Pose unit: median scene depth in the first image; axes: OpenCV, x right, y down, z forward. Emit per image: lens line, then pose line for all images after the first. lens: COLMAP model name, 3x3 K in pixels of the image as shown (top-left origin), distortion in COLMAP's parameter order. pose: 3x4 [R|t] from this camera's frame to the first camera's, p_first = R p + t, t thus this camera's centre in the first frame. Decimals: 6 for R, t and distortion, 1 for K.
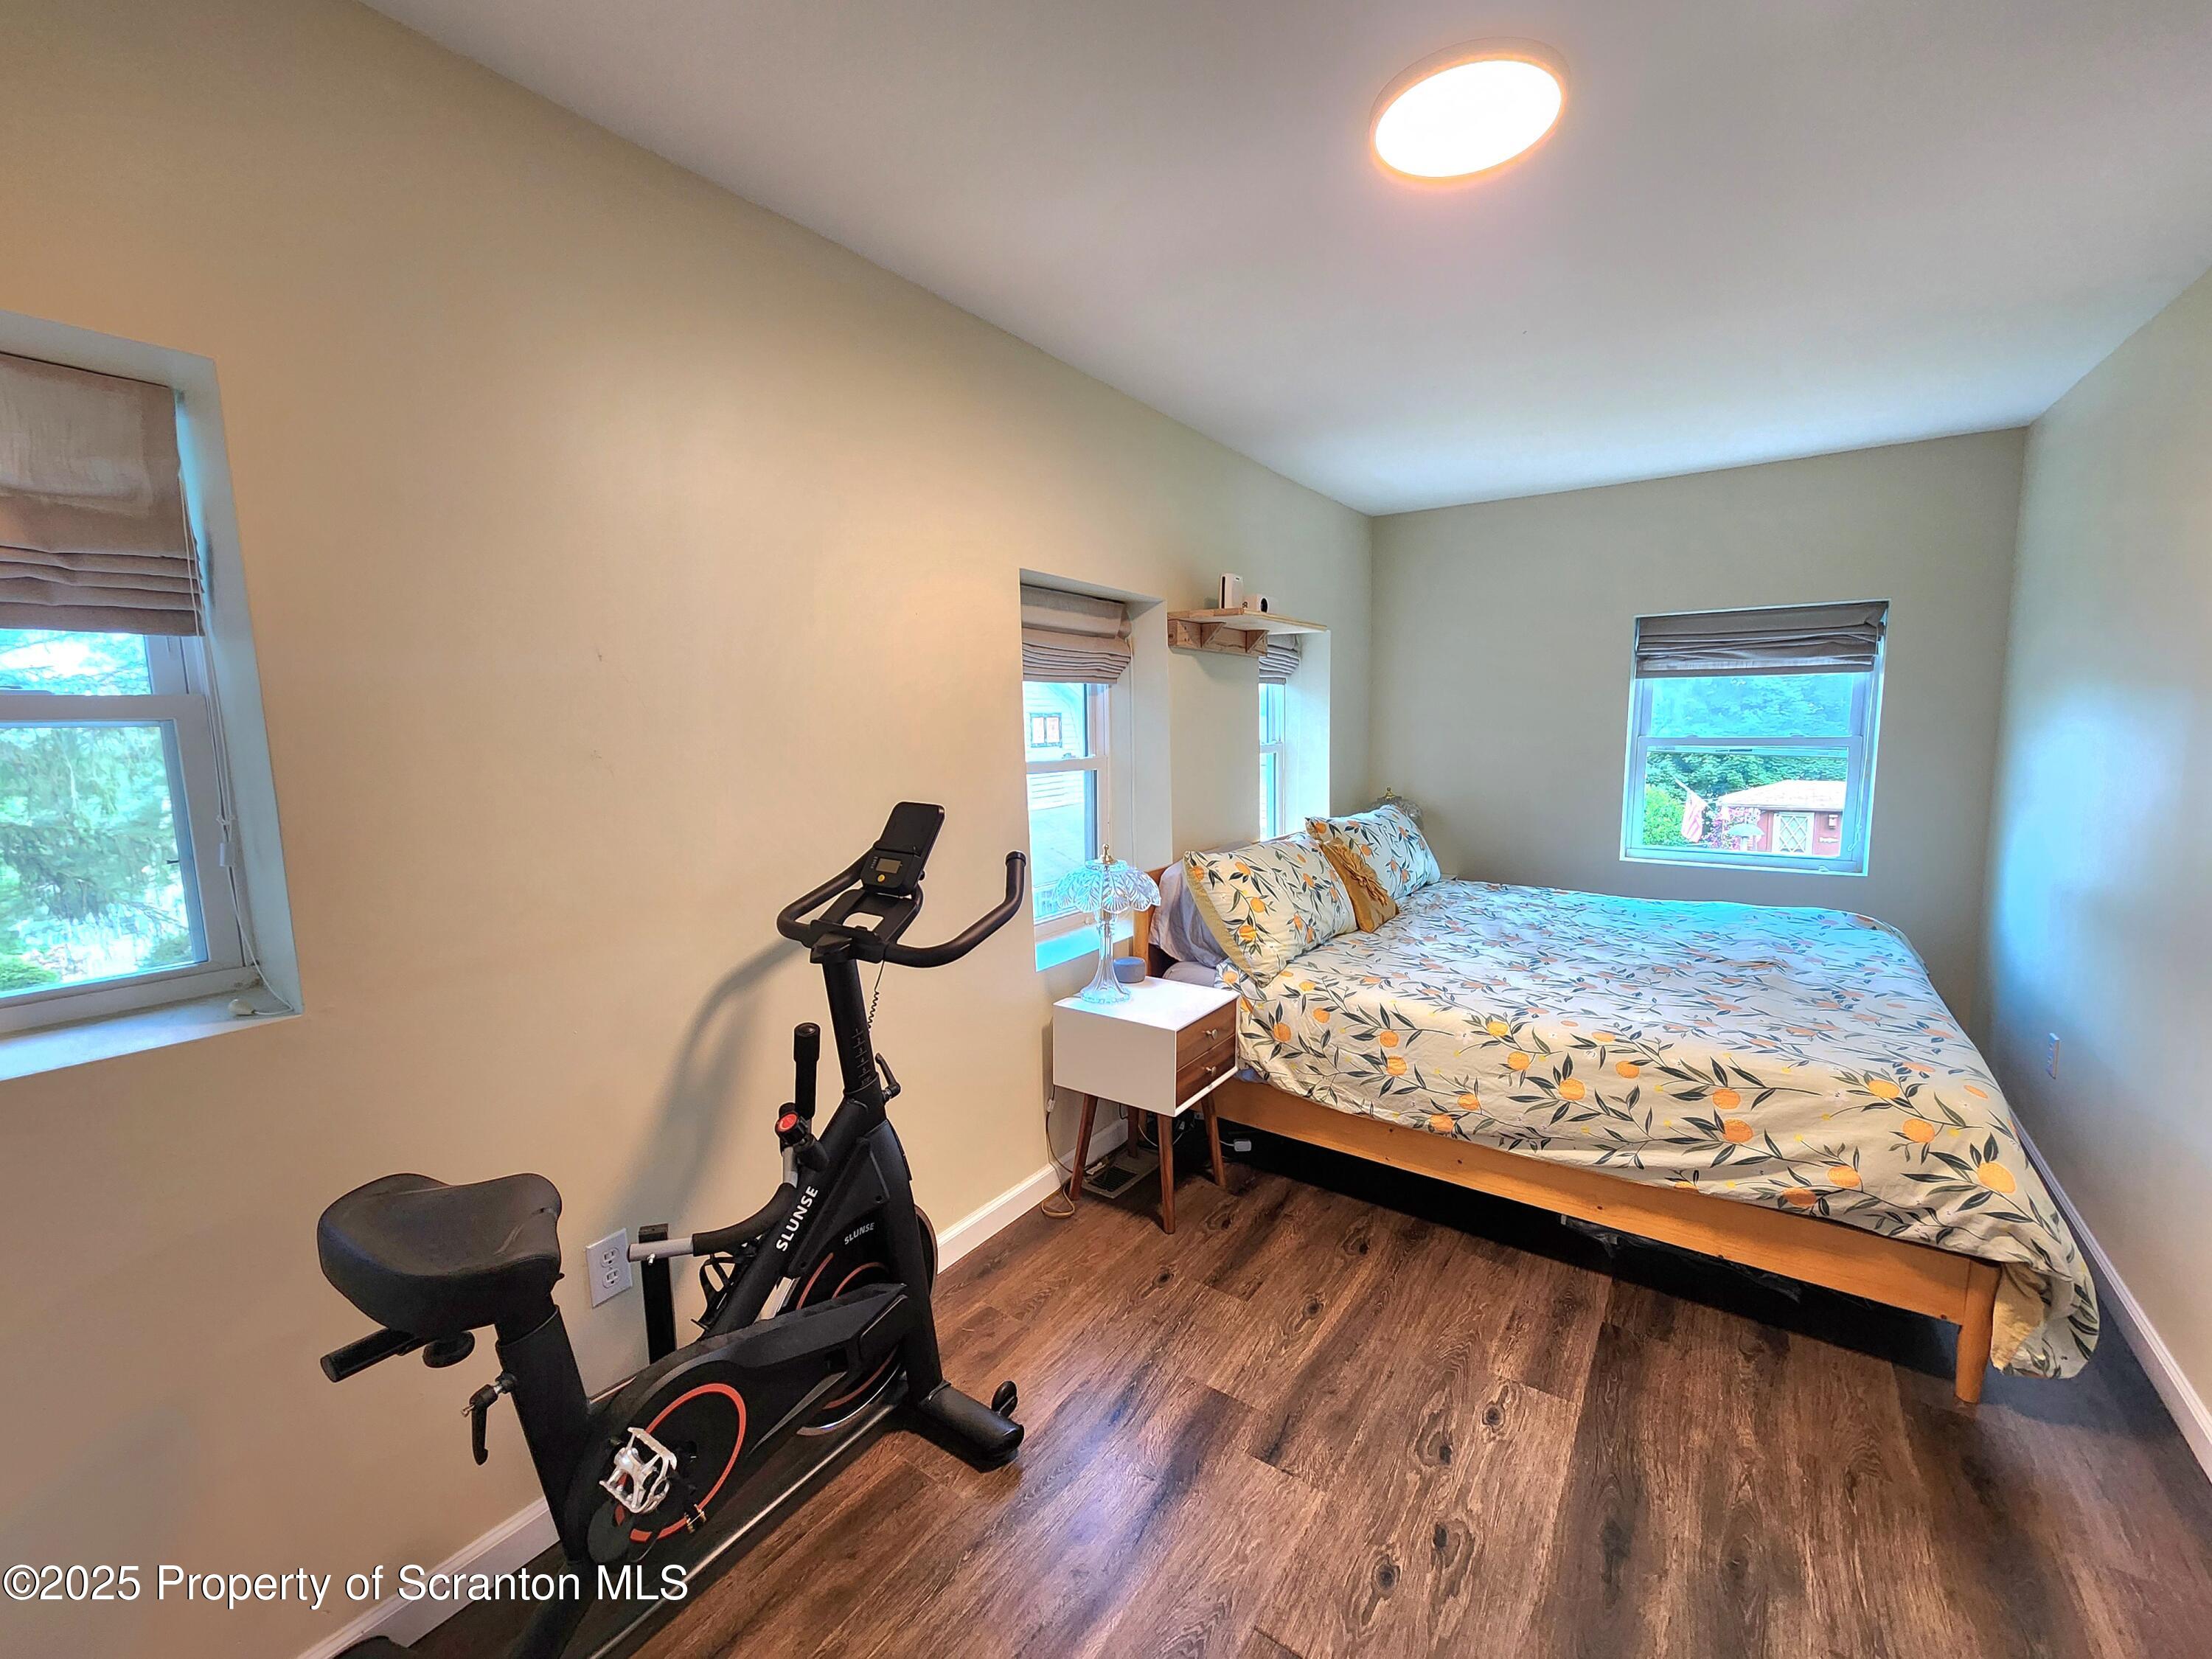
lens RADIAL K [[910.1, 0, 1102.3], [0, 910.1, 831.4], [0, 0, 1]] dist [0.001698, 0.000157]
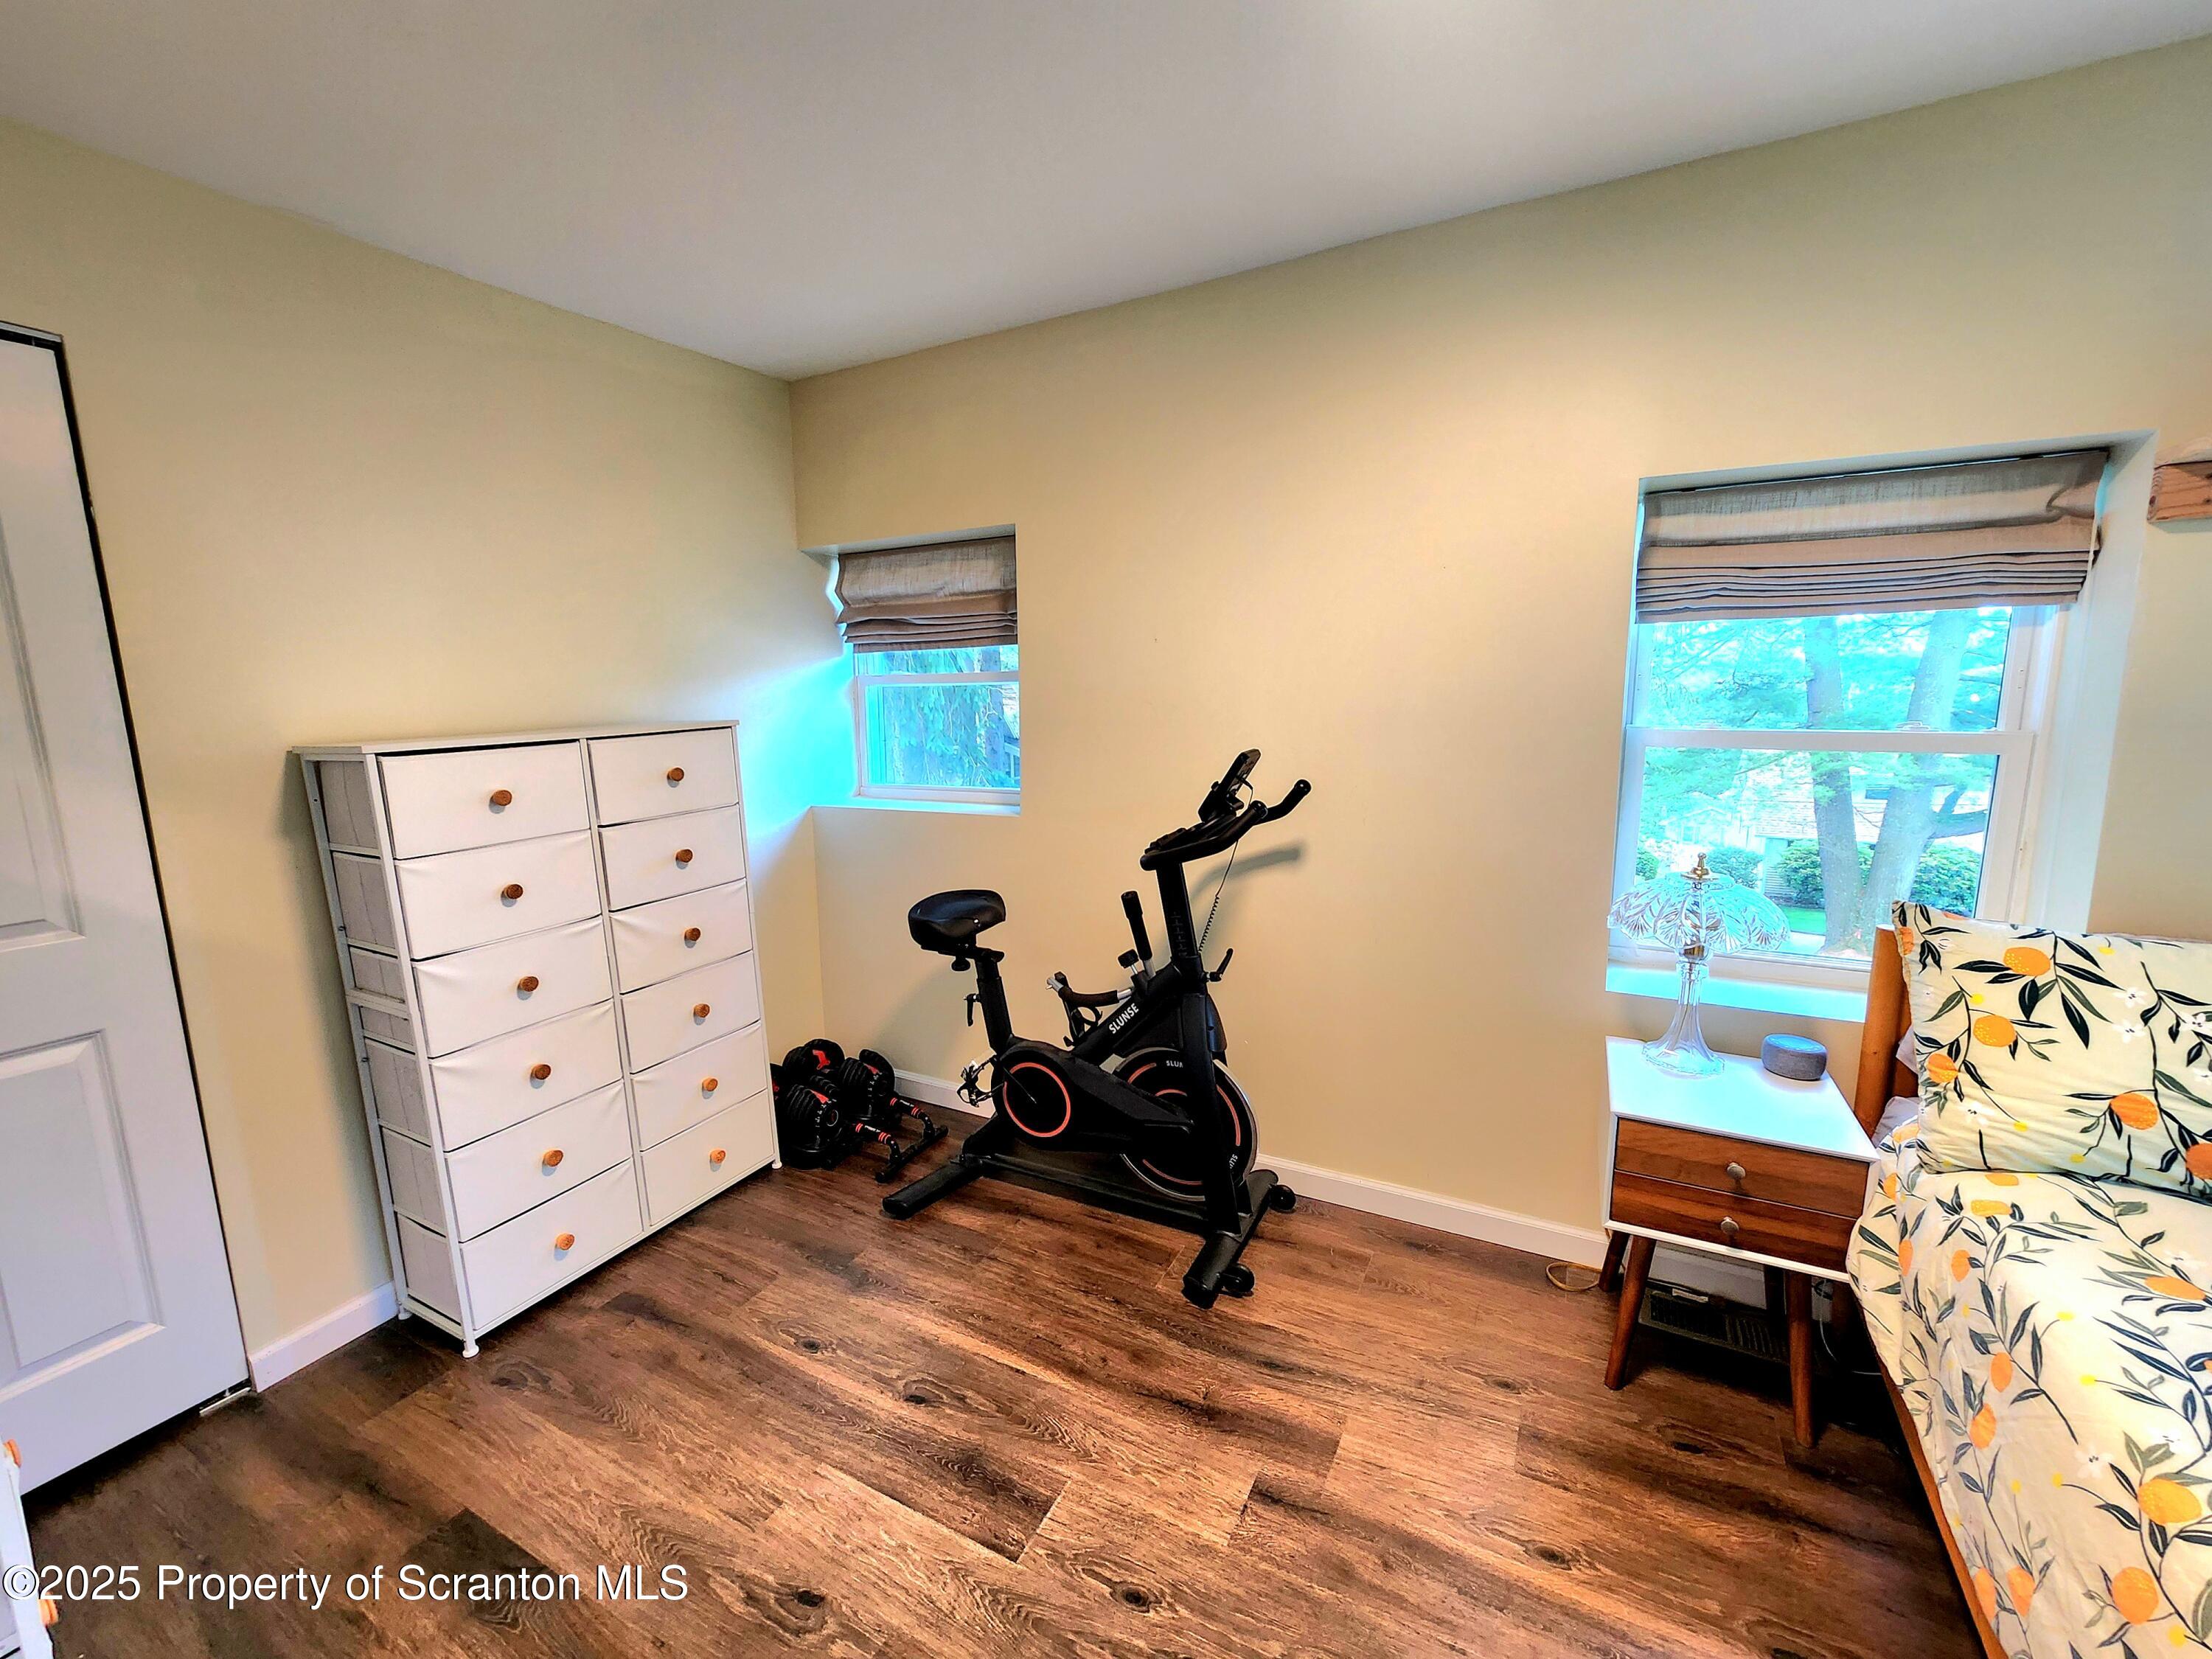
lens RADIAL K [[910.1, 0, 1108.6], [0, 910.1, 831.9], [0, 0, 1]] dist [0.001698, 0.000157]
pose [[0.122831, 0.167179, -0.978245, 0.718973], [-0.107538, 0.982148, 0.154343, -0.067391], [0.986584, 0.086240, 0.138616, 0.506548]]
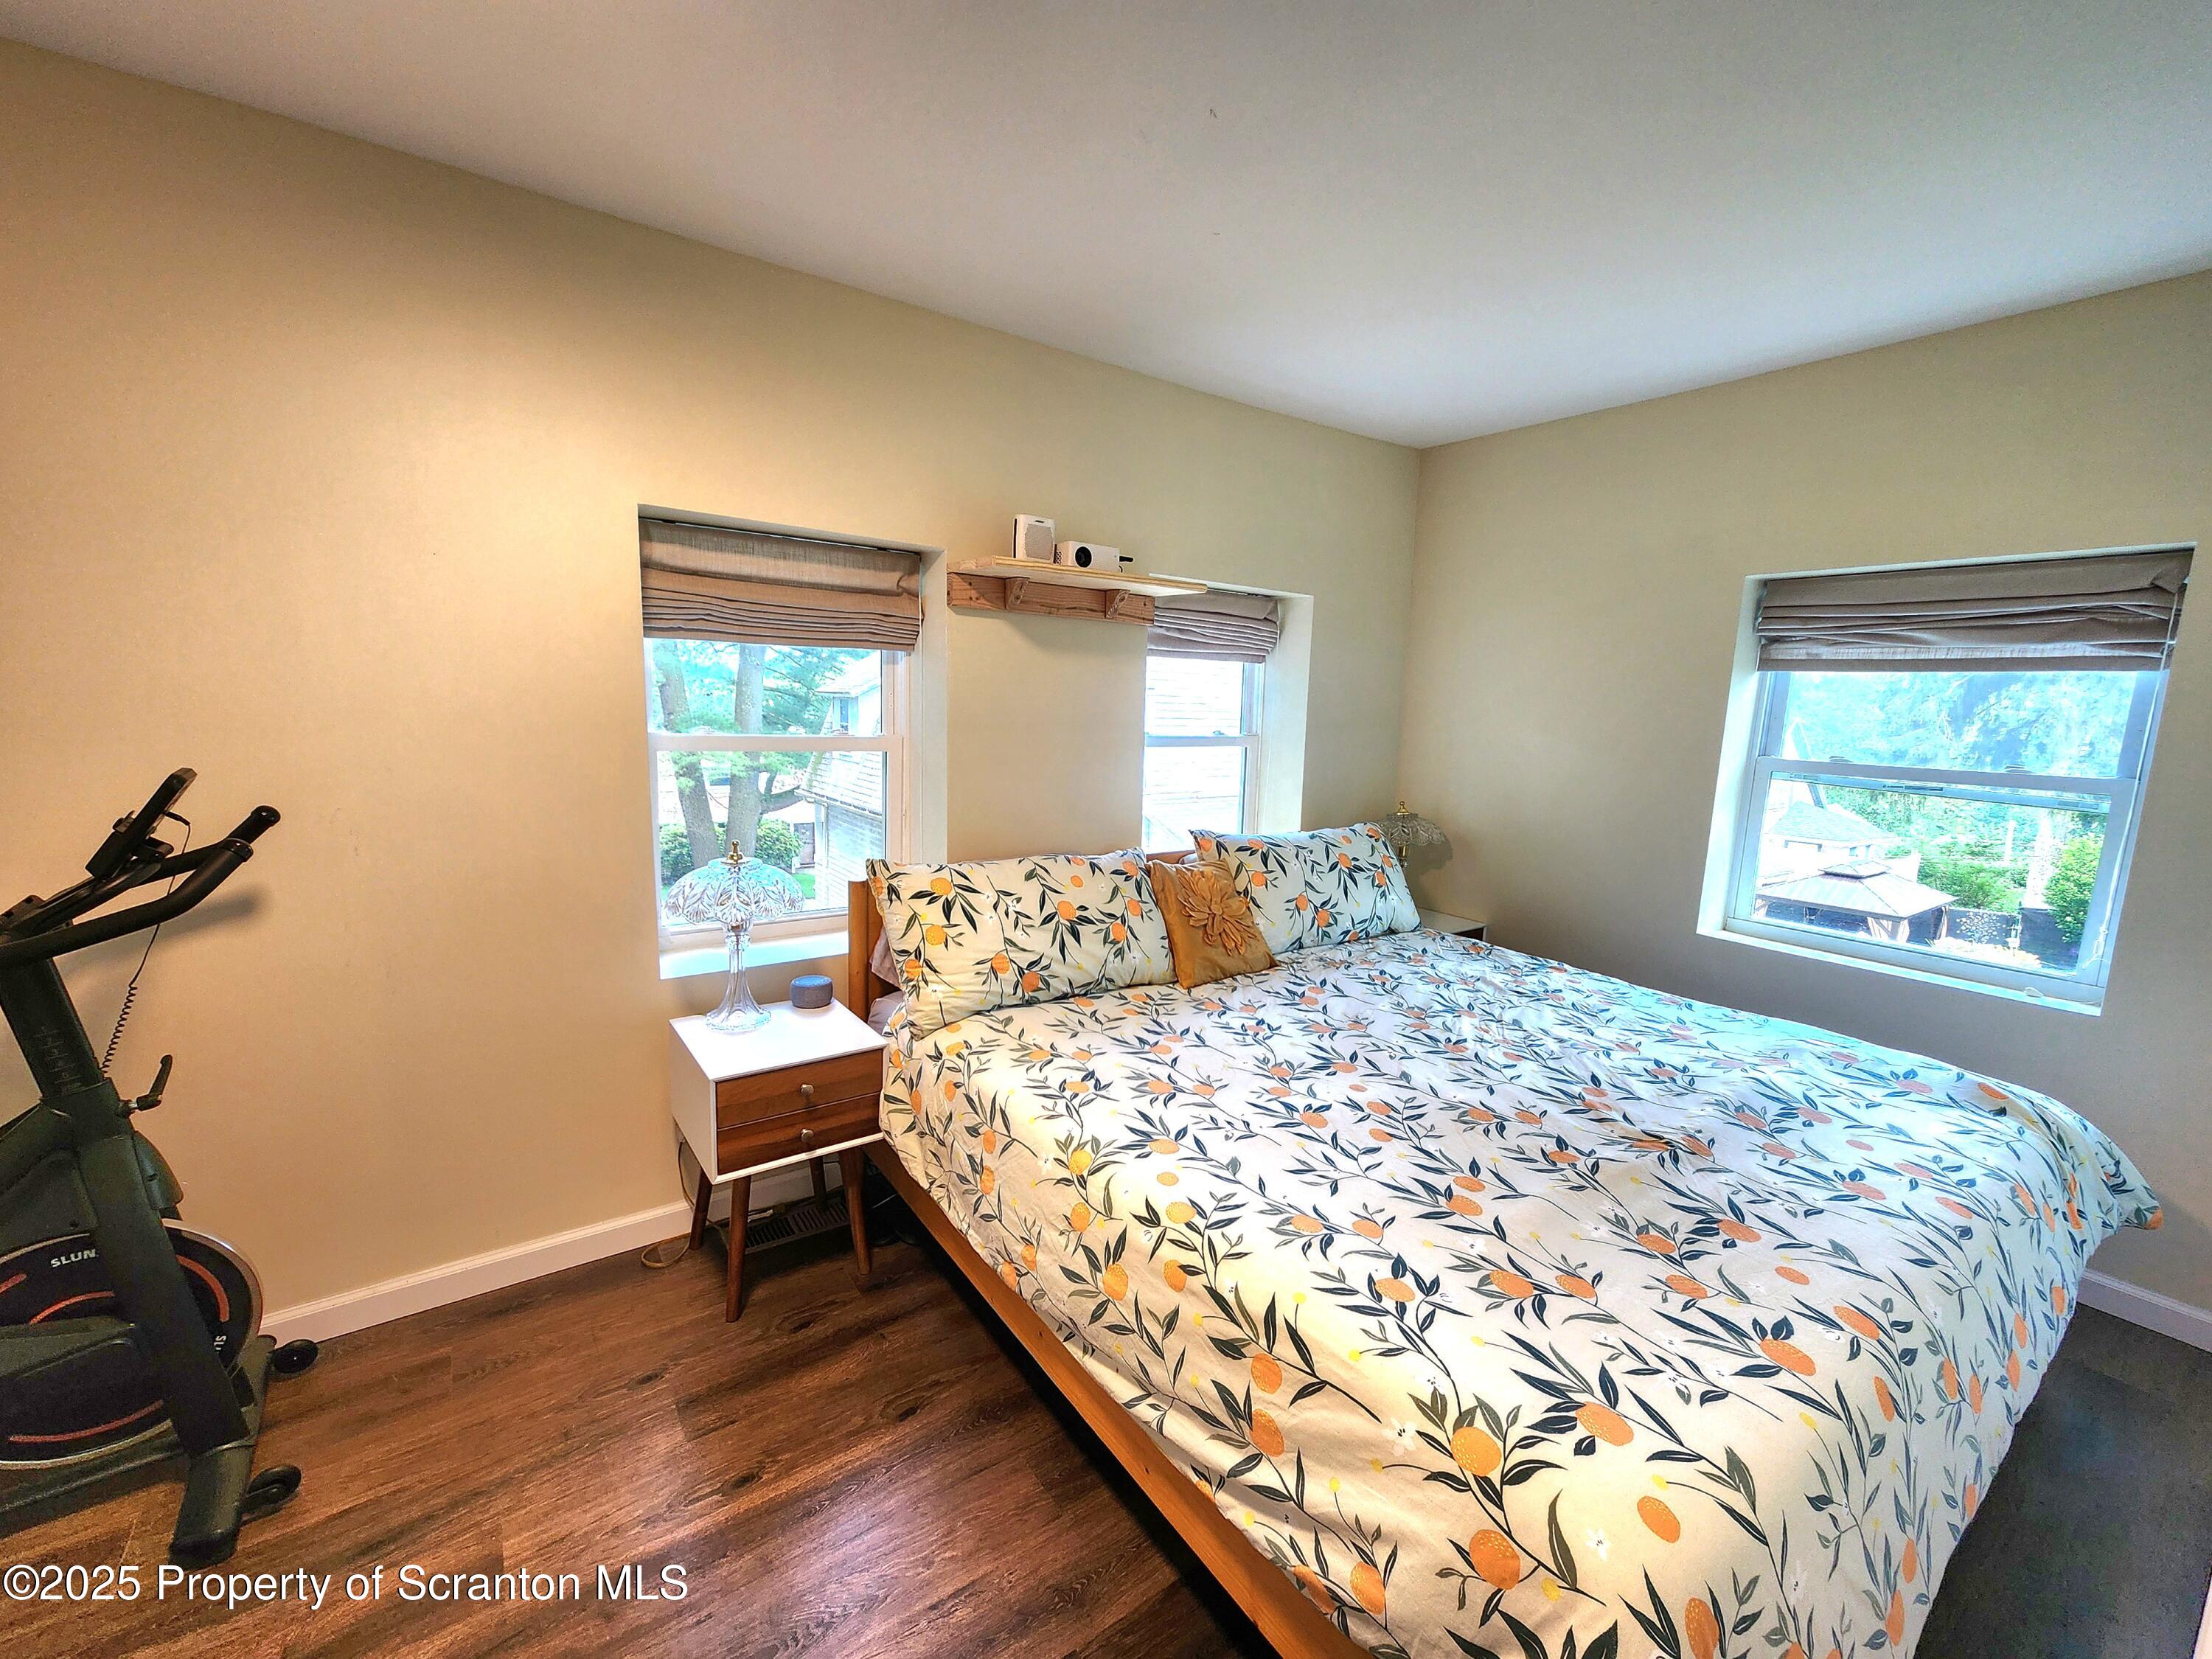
lens RADIAL K [[910.1, 0, 1101.3], [0, 910.1, 831.1], [0, 0, 1]] dist [0.001698, 0.000157]
pose [[0.940560, 0.092945, -0.326662, 0.665259], [-0.085658, 0.995650, 0.036657, -0.059048], [0.328648, -0.006496, 0.944430, 0.369476]]
